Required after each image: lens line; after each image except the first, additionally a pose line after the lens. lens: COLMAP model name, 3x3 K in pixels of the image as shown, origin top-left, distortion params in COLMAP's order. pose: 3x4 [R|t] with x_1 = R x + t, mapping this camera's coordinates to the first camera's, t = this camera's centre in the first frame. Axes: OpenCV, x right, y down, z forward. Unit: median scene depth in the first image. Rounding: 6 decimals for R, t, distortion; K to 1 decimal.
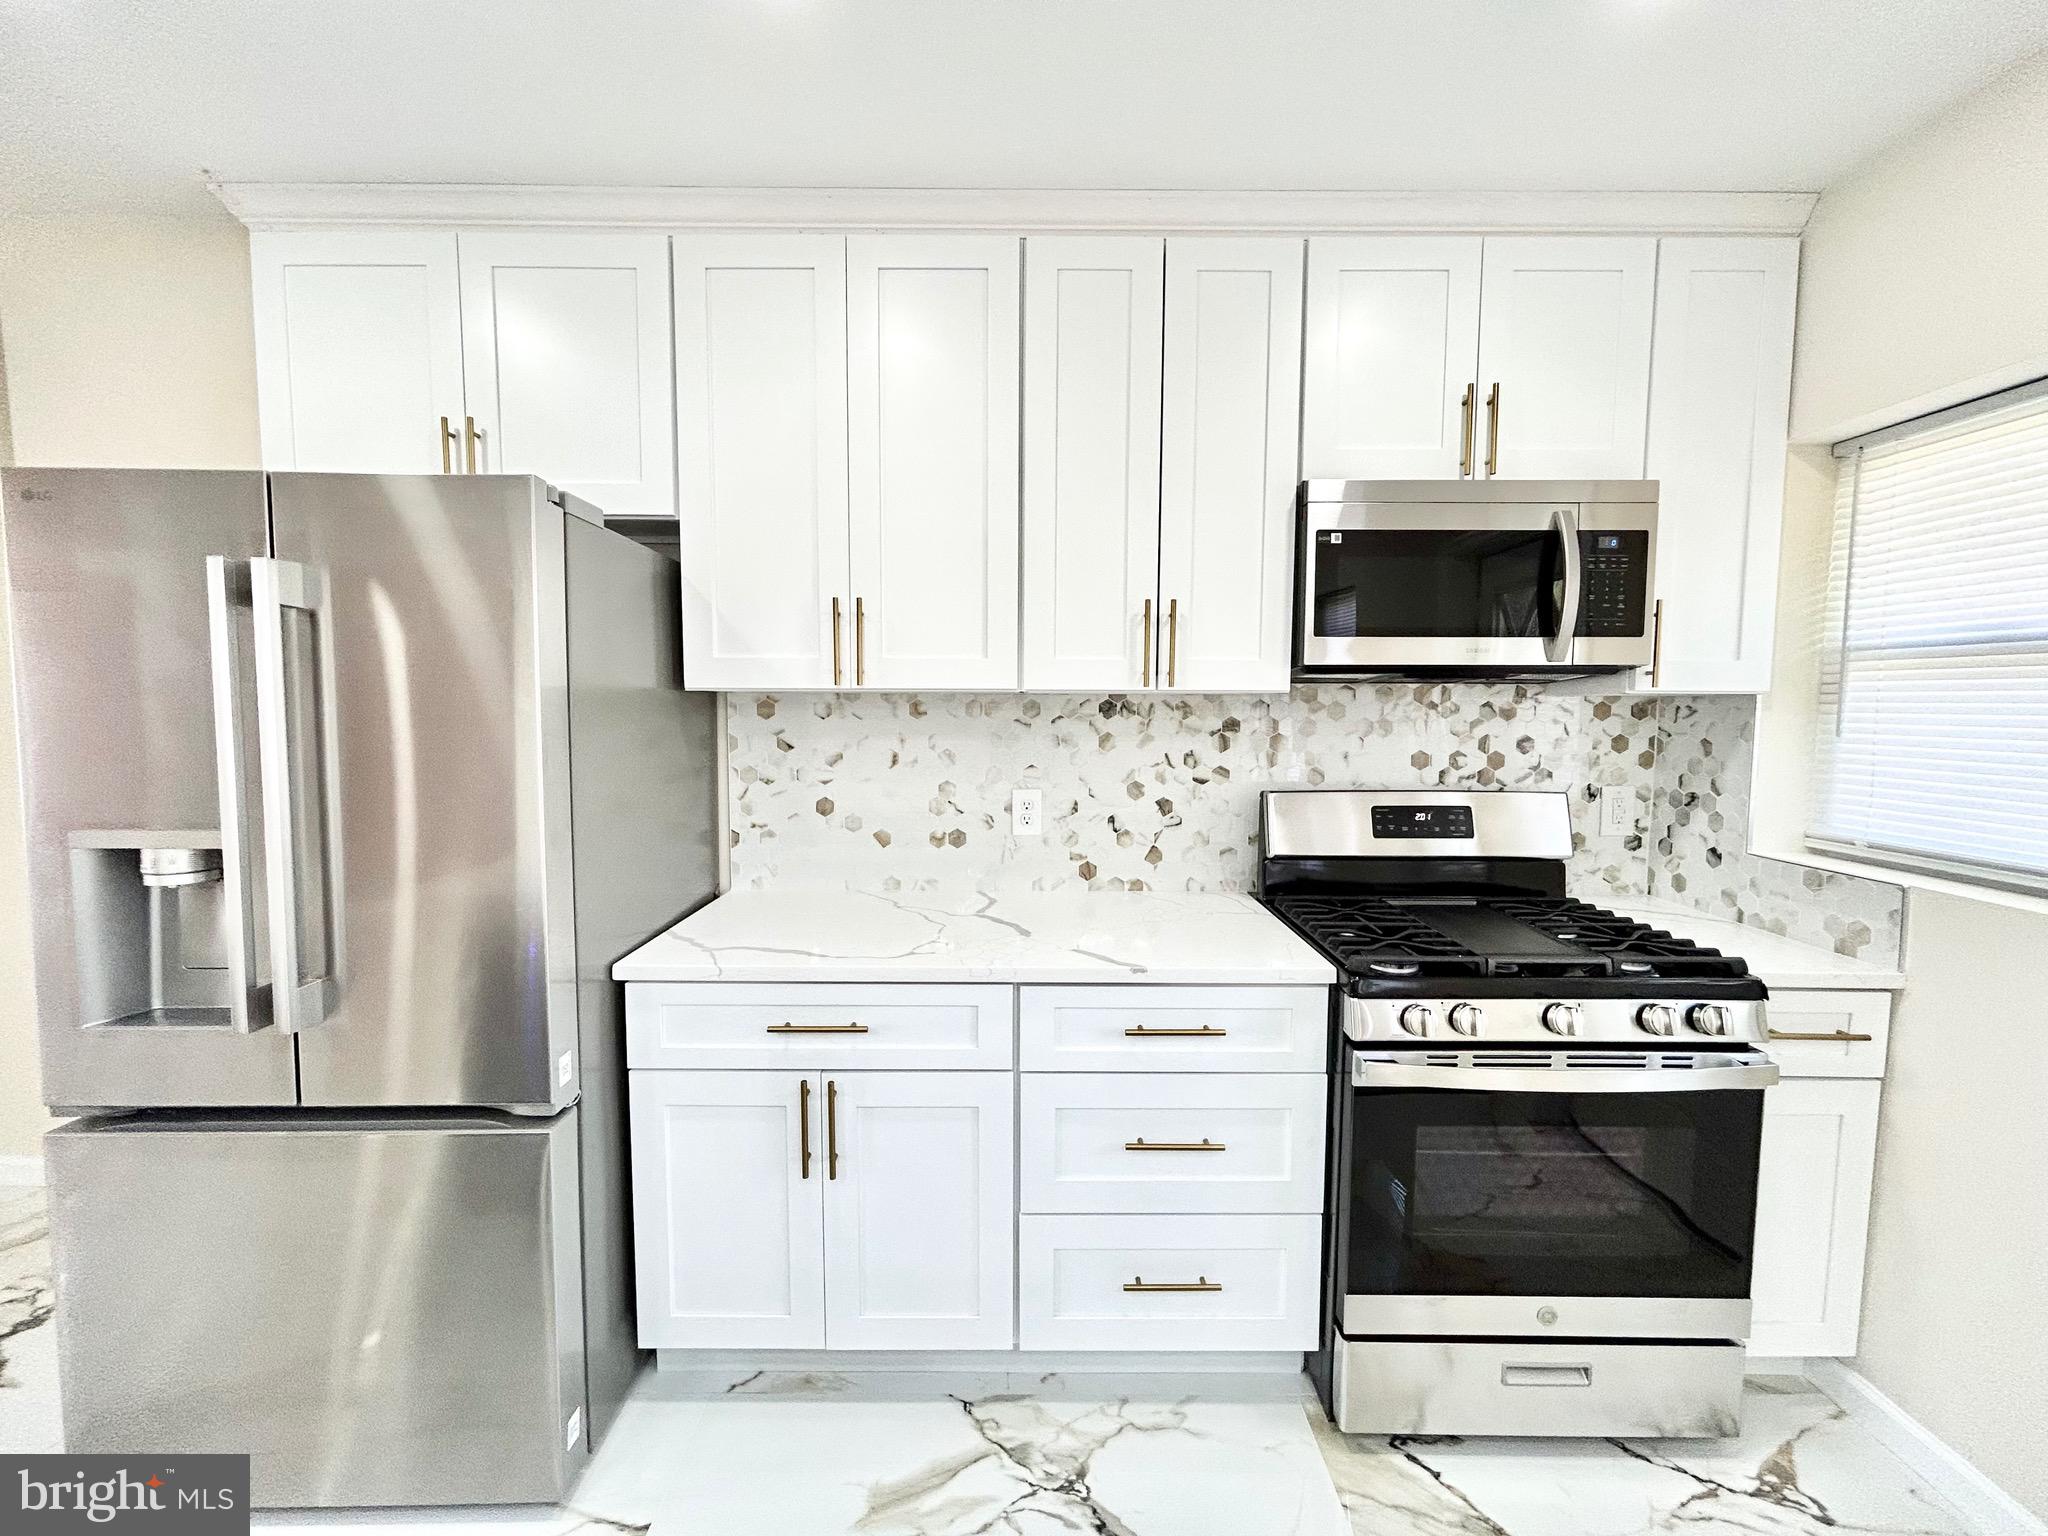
lens RADIAL K [[822.6, 0, 1017.6], [0, 822.6, 761.0], [0, 0, 1]] dist [-0.000640, -0.000208]
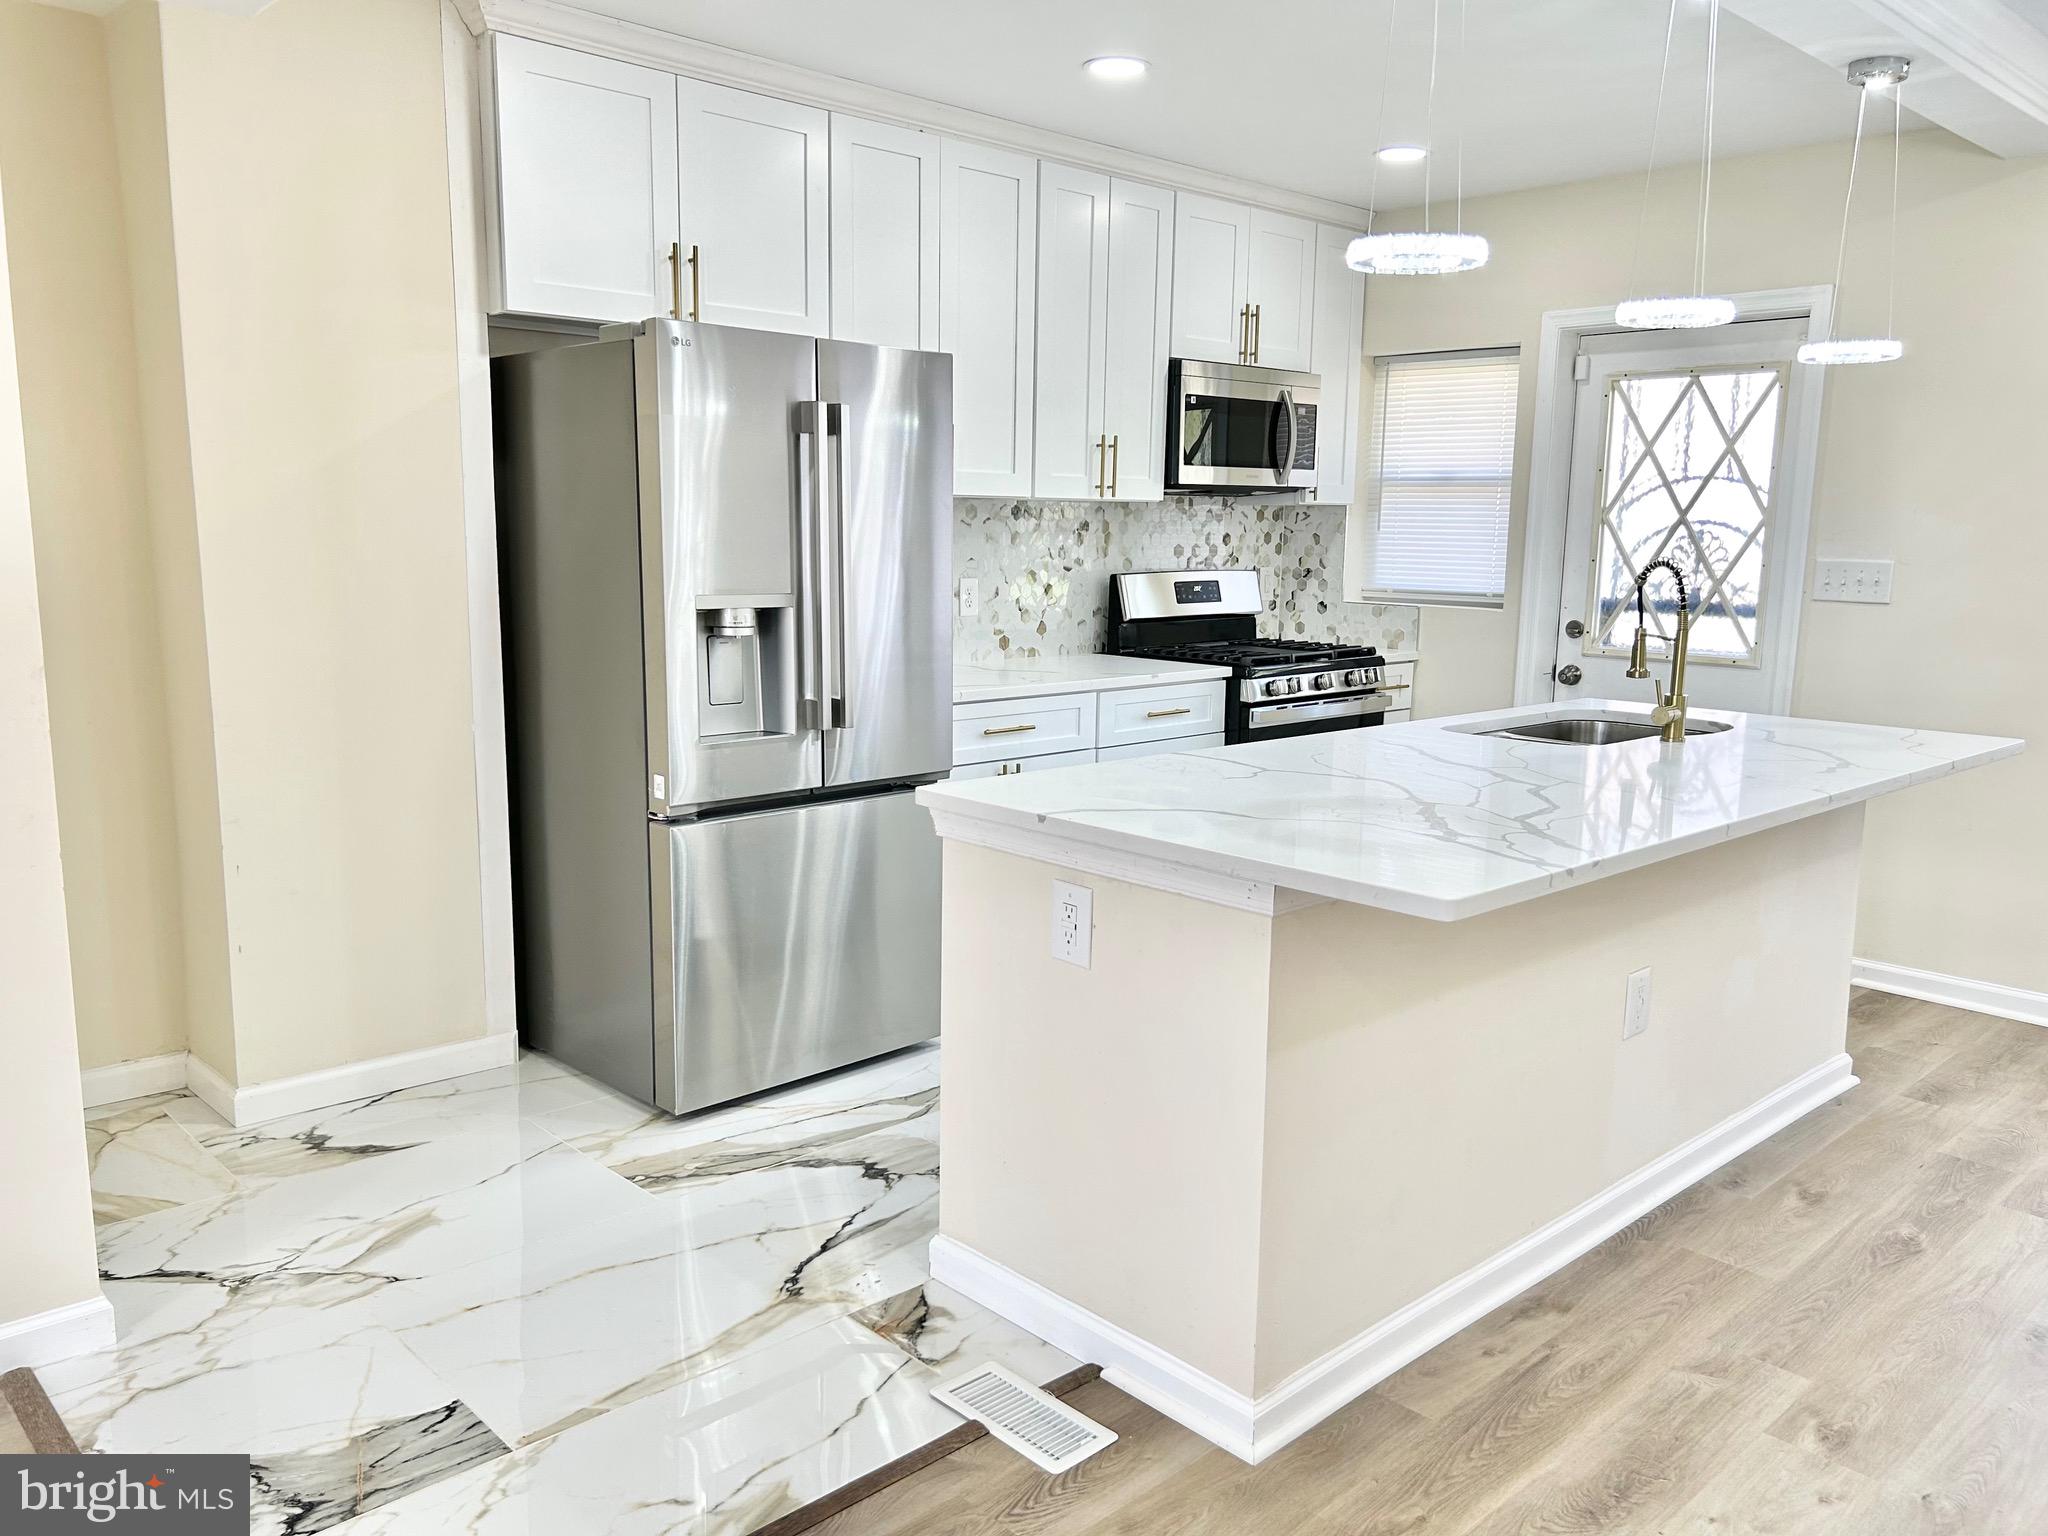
lens RADIAL K [[1550.0, 0, 1023.5], [0, 1550.0, 772.6], [0, 0, 1]] dist [0.064617, -0.071113]
pose [[0.726151, -0.106702, 0.679205, -1.564446], [0.037004, 0.992517, 0.116360, 0.057424], [-0.686539, -0.059362, 0.724666, -0.769349]]
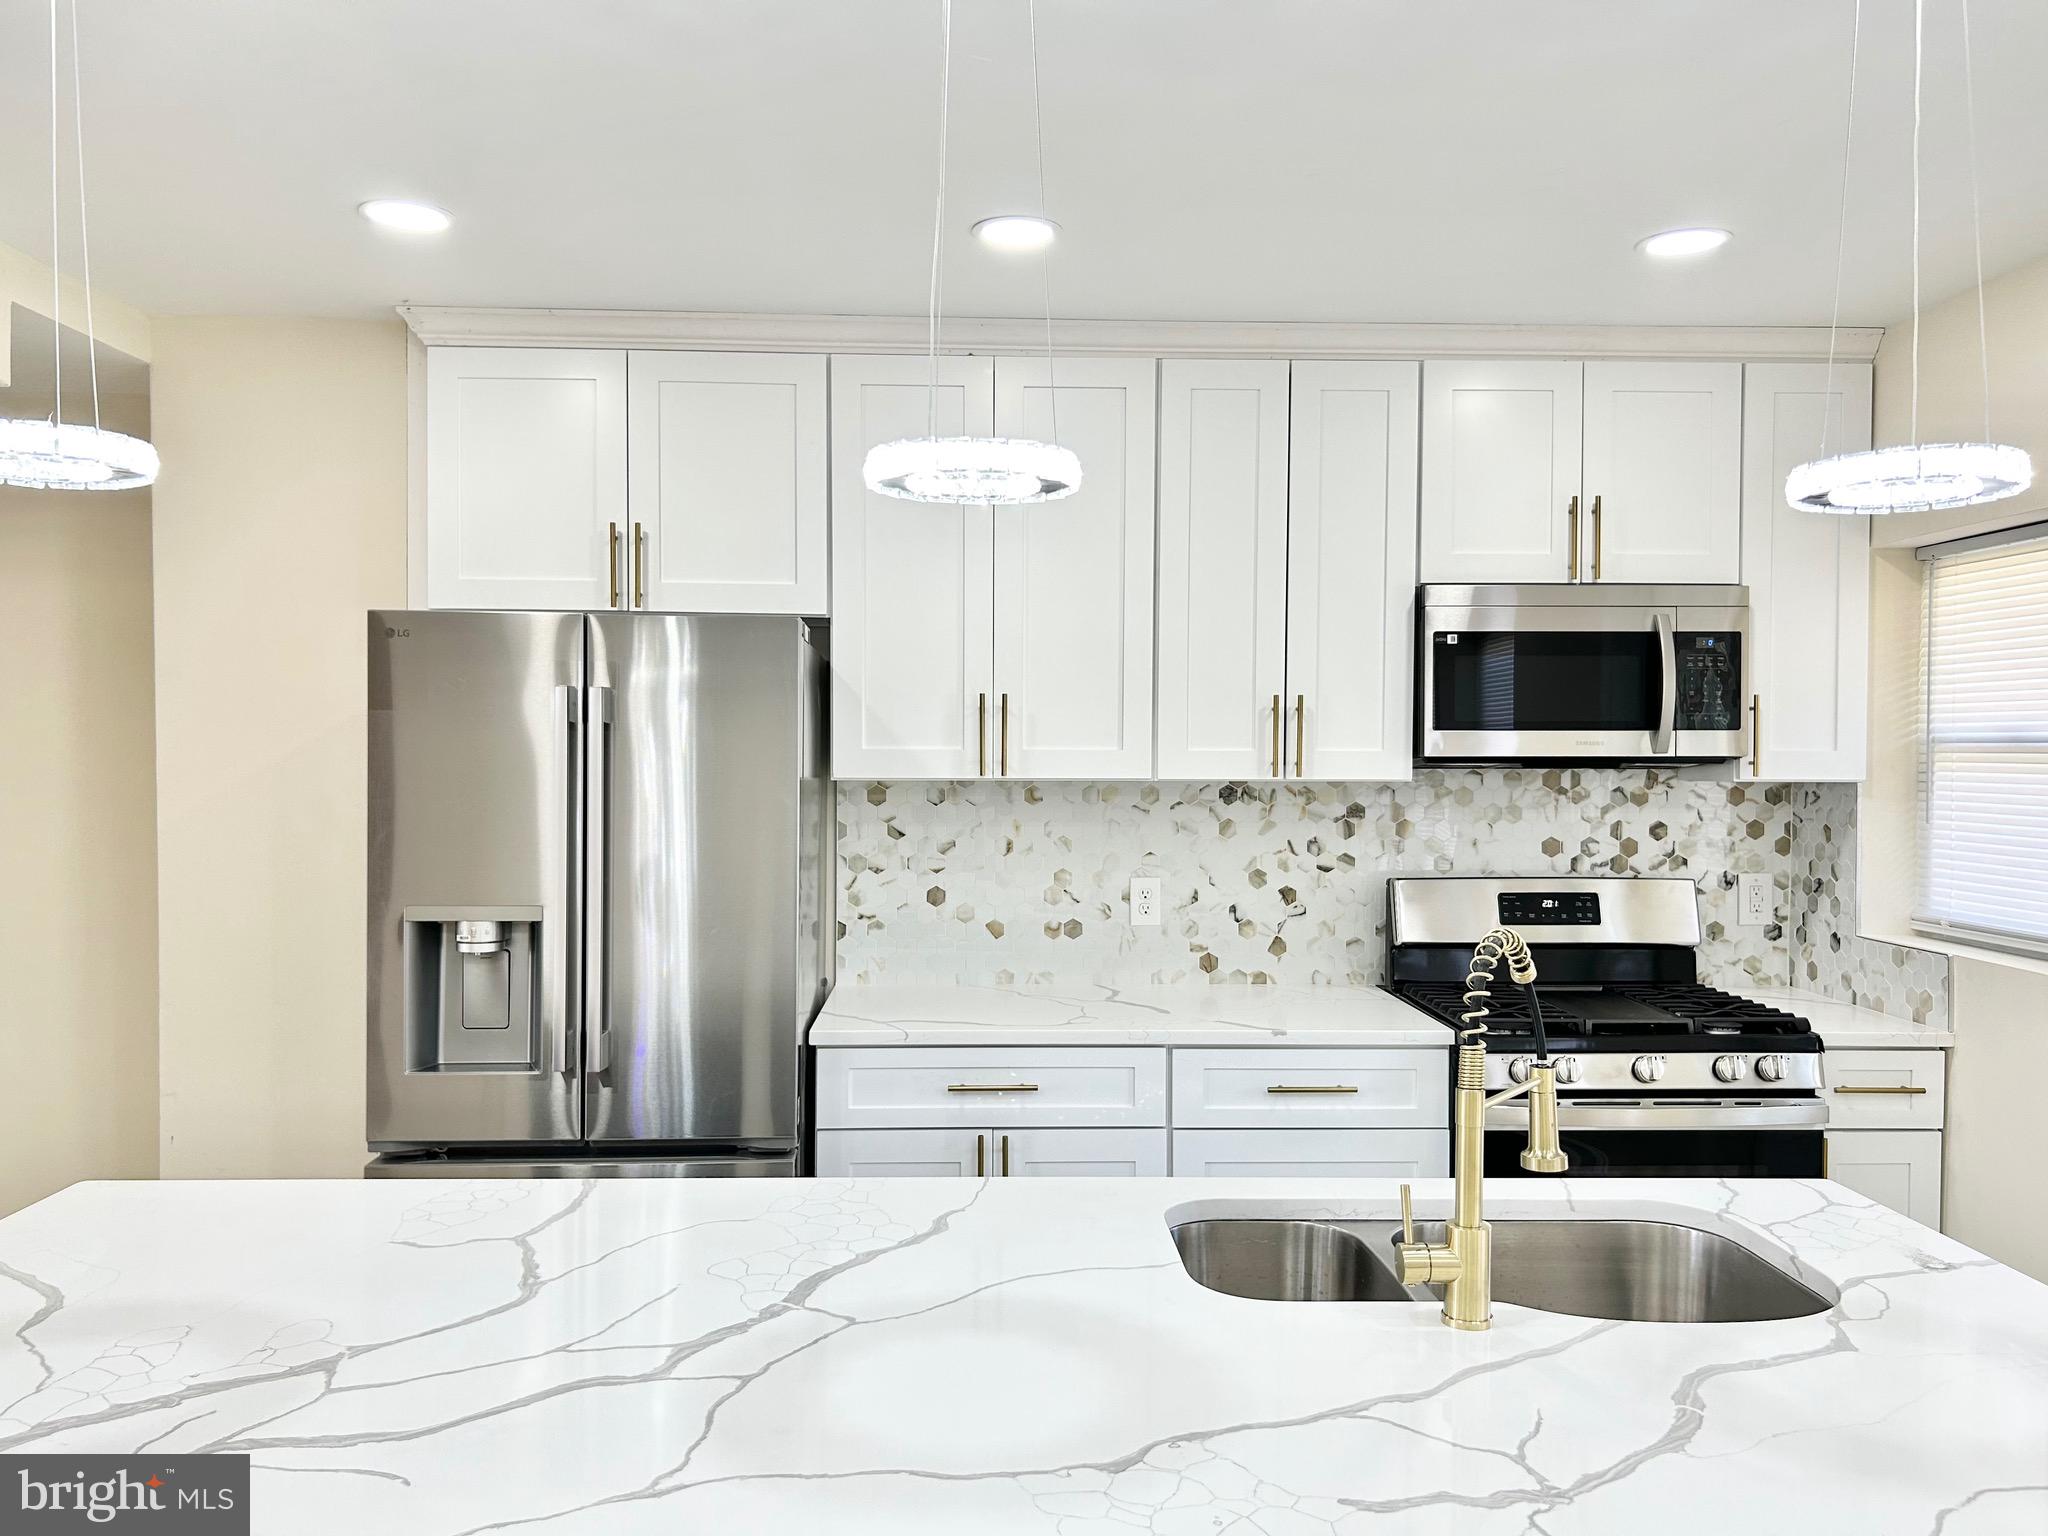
lens RADIAL K [[1466.7, 0, 1003.3], [0, 1466.7, 777.7], [0, 0, 1]] dist [0.062357, -0.117007]
pose [[0.999672, -0.001168, 0.025576, -0.203048], [0.002534, 0.998566, -0.053475, 0.009005], [-0.025477, 0.053522, 0.998242, -0.734870]]
